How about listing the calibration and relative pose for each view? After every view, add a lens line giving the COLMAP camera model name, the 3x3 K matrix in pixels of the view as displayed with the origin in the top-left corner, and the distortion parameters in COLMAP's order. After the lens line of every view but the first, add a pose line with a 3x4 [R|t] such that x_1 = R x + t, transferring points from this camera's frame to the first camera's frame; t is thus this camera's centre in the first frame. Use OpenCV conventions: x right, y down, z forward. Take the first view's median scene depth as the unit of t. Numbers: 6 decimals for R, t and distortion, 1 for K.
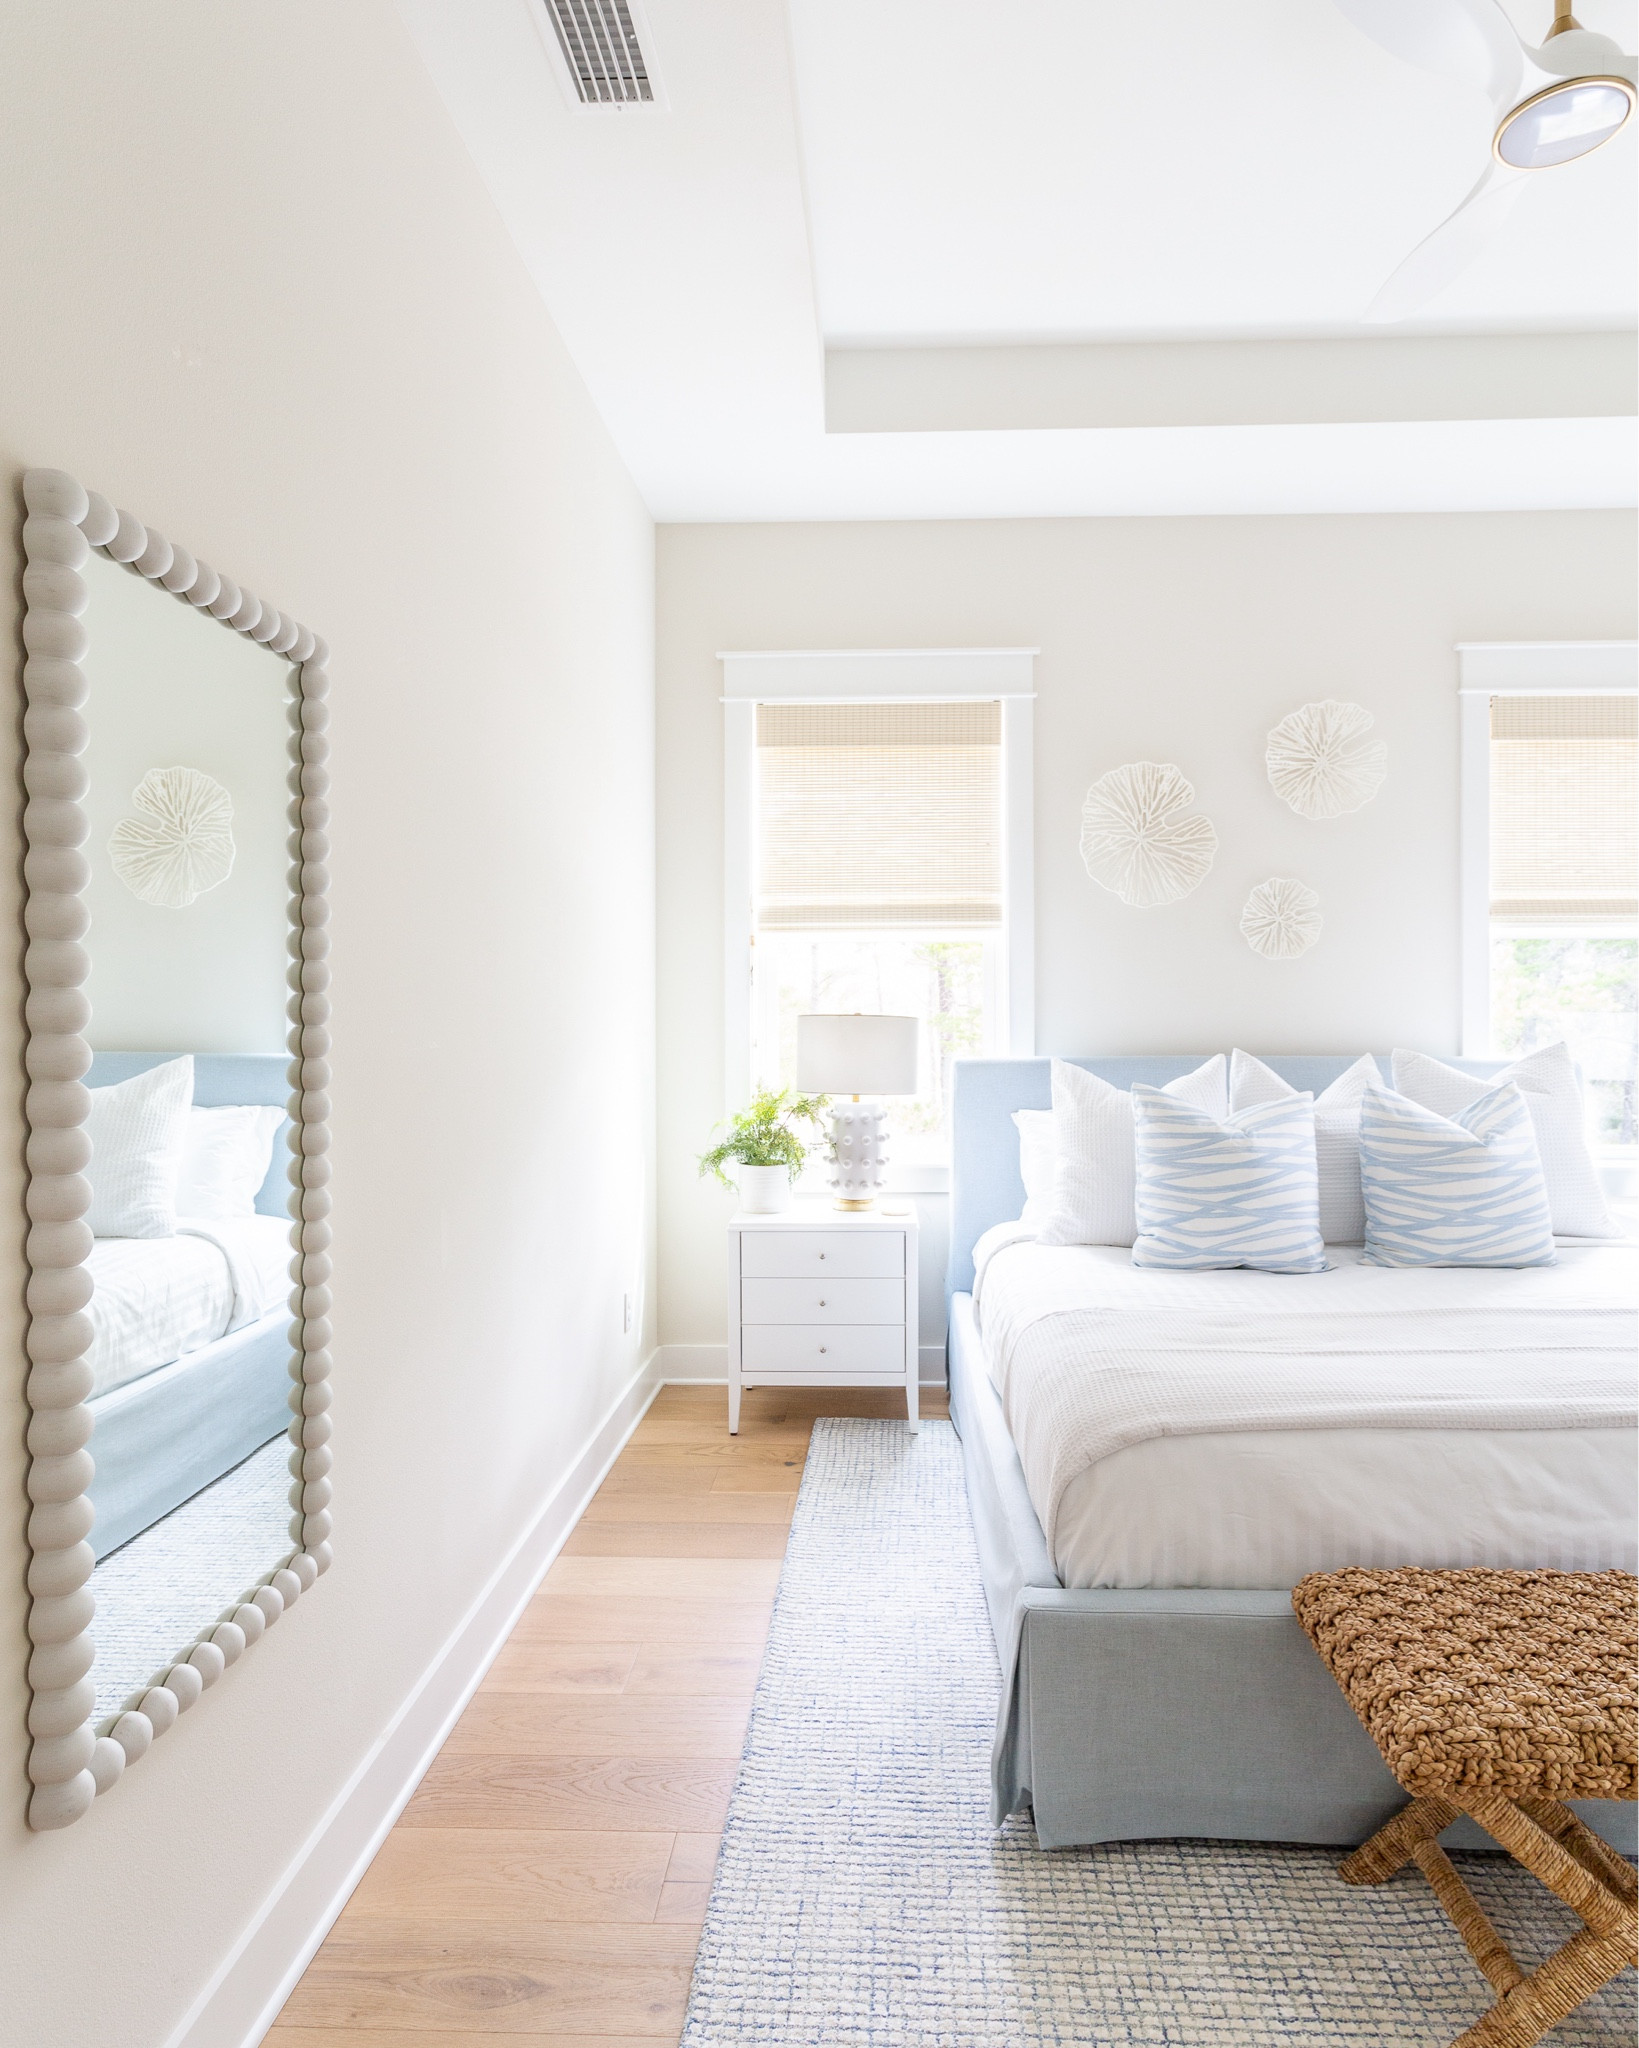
lens RADIAL K [[1185.9, 0, 871.2], [0, 1185.9, 1016.9], [0, 0, 1]] dist [0.000947, 0.001103]
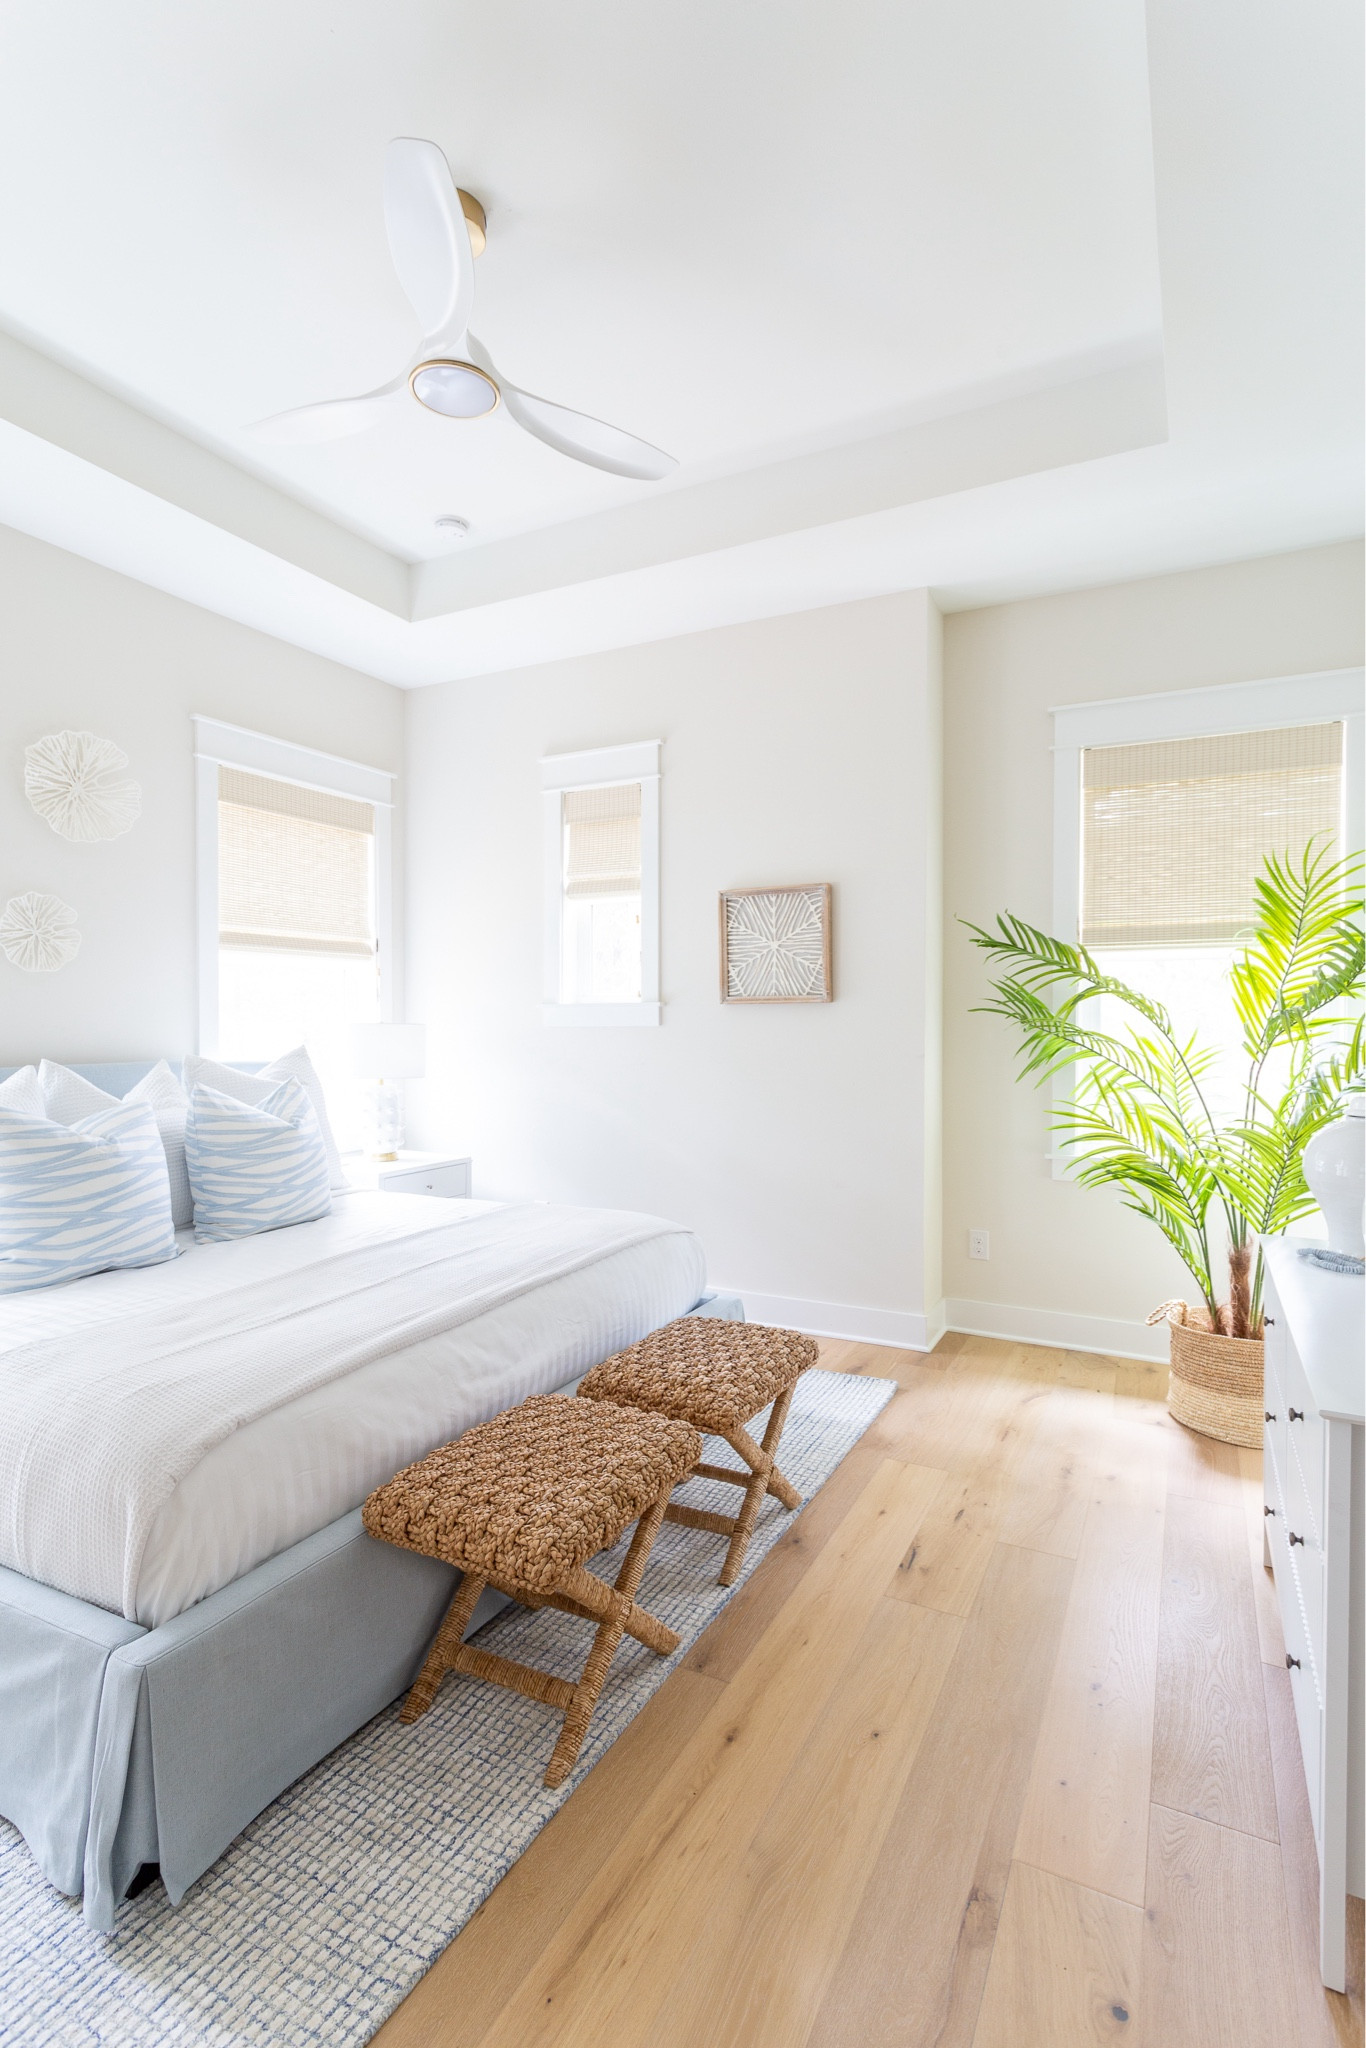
lens RADIAL K [[969.2, 0, 683.0], [0, 969.2, 1024.0], [0, 0, 1]] dist [0.001192, 0.000109]
pose [[0.426815, -0.004302, 0.904329, -0.236730], [0.006617, 0.999977, 0.001633, -0.001279], [-0.904315, 0.005287, 0.426833, 0.184992]]
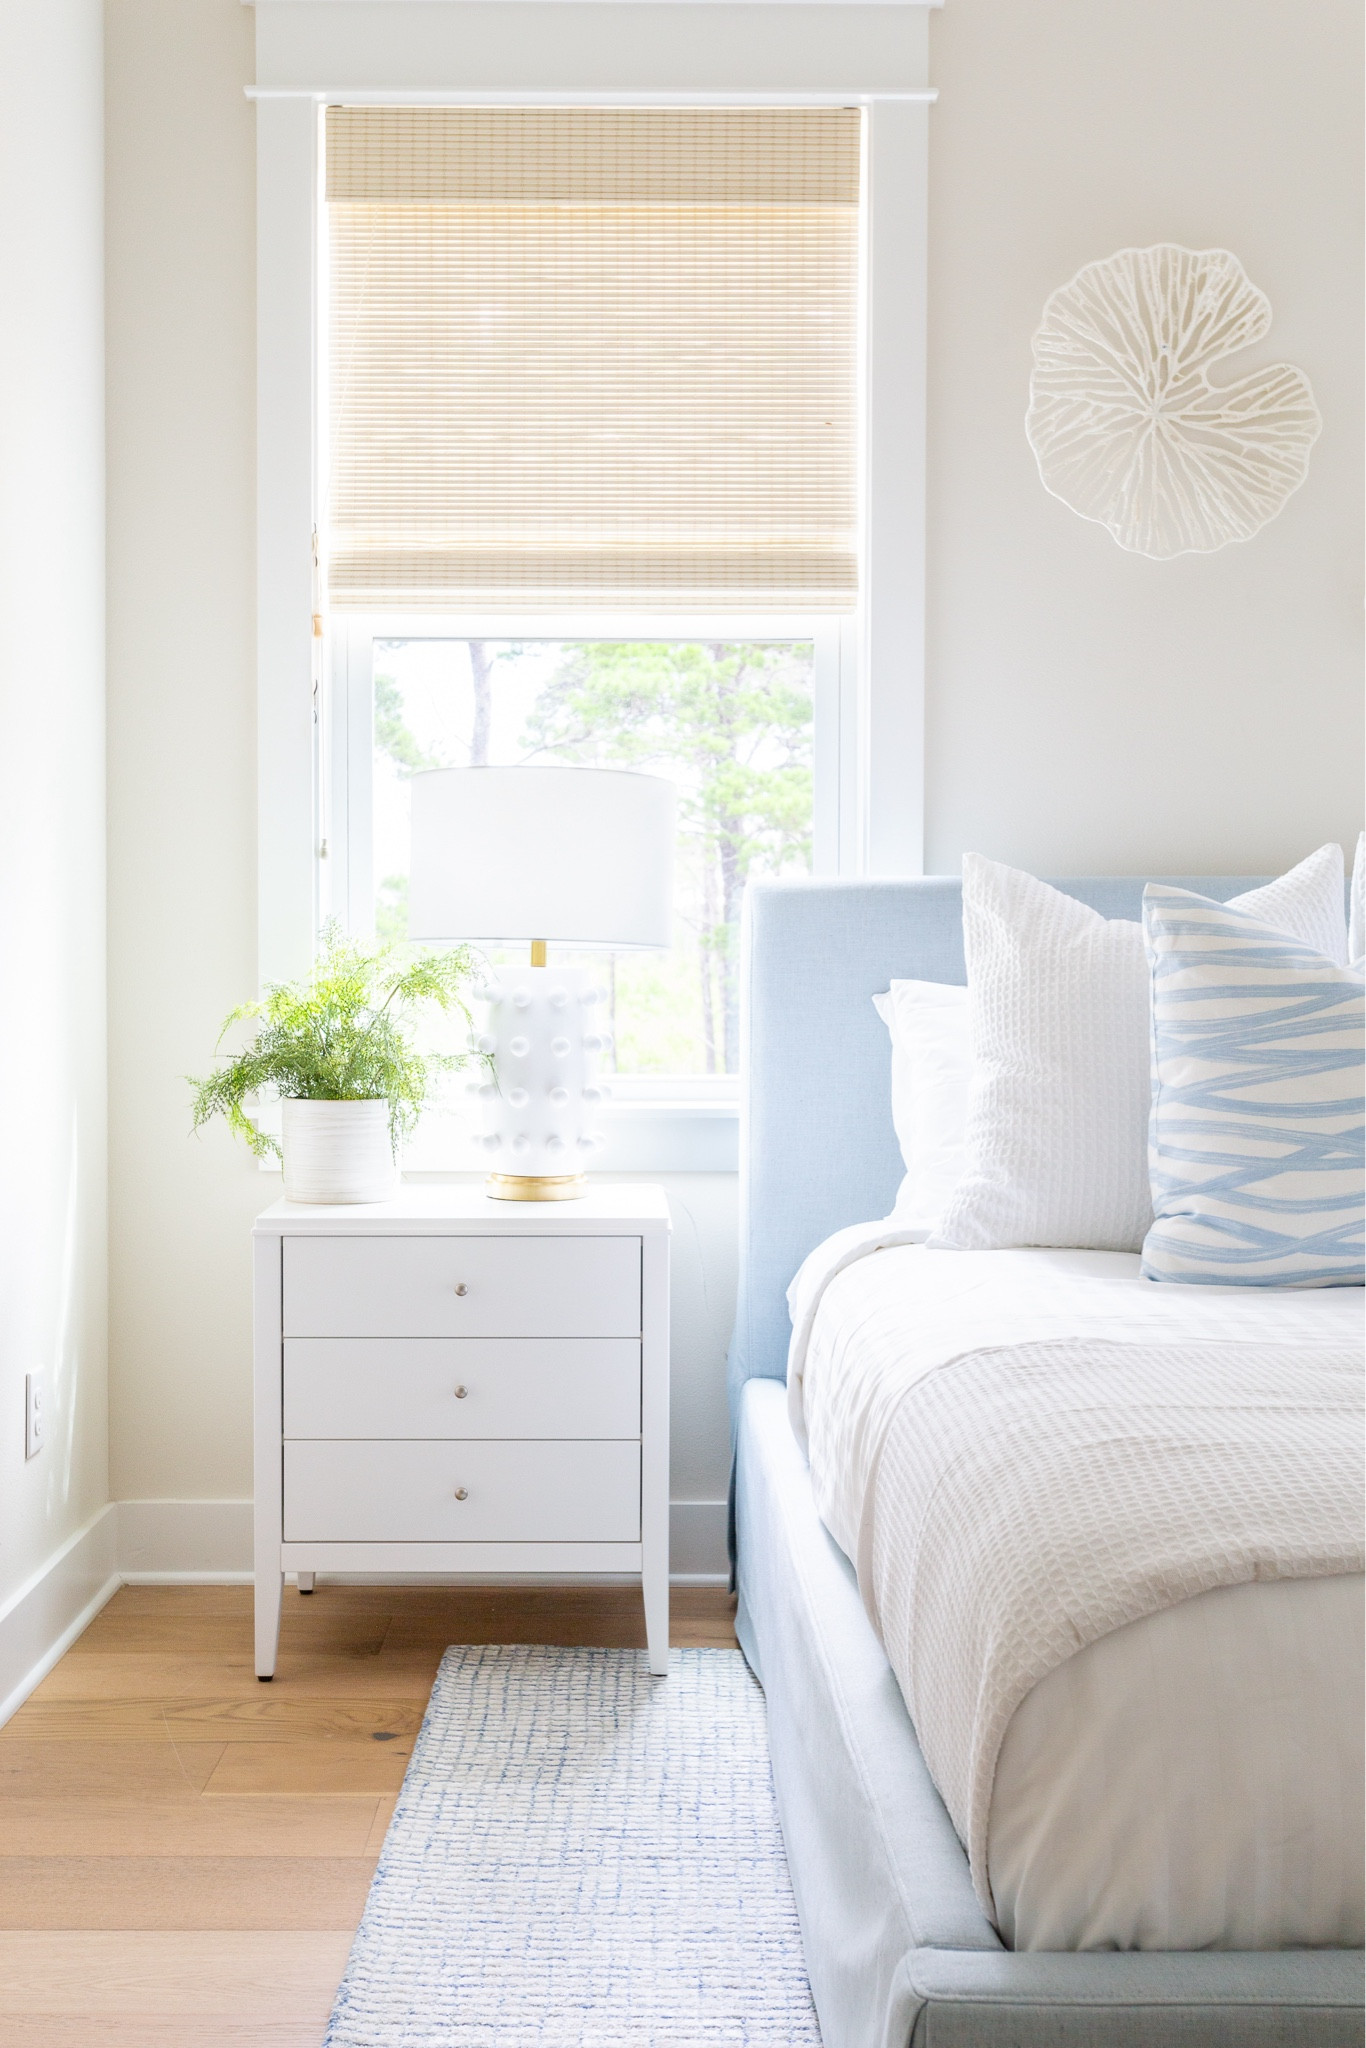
lens RADIAL K [[2261.1, 0, 683.0], [0, 2261.1, 1024.0], [0, 0, 1]] dist [0.021502, -0.027365]
pose [[0.999195, 0.006510, 0.039587, 0.011205], [-0.007394, 0.999726, 0.022209, 0.096508], [-0.039431, -0.022484, 0.998969, 0.153750]]
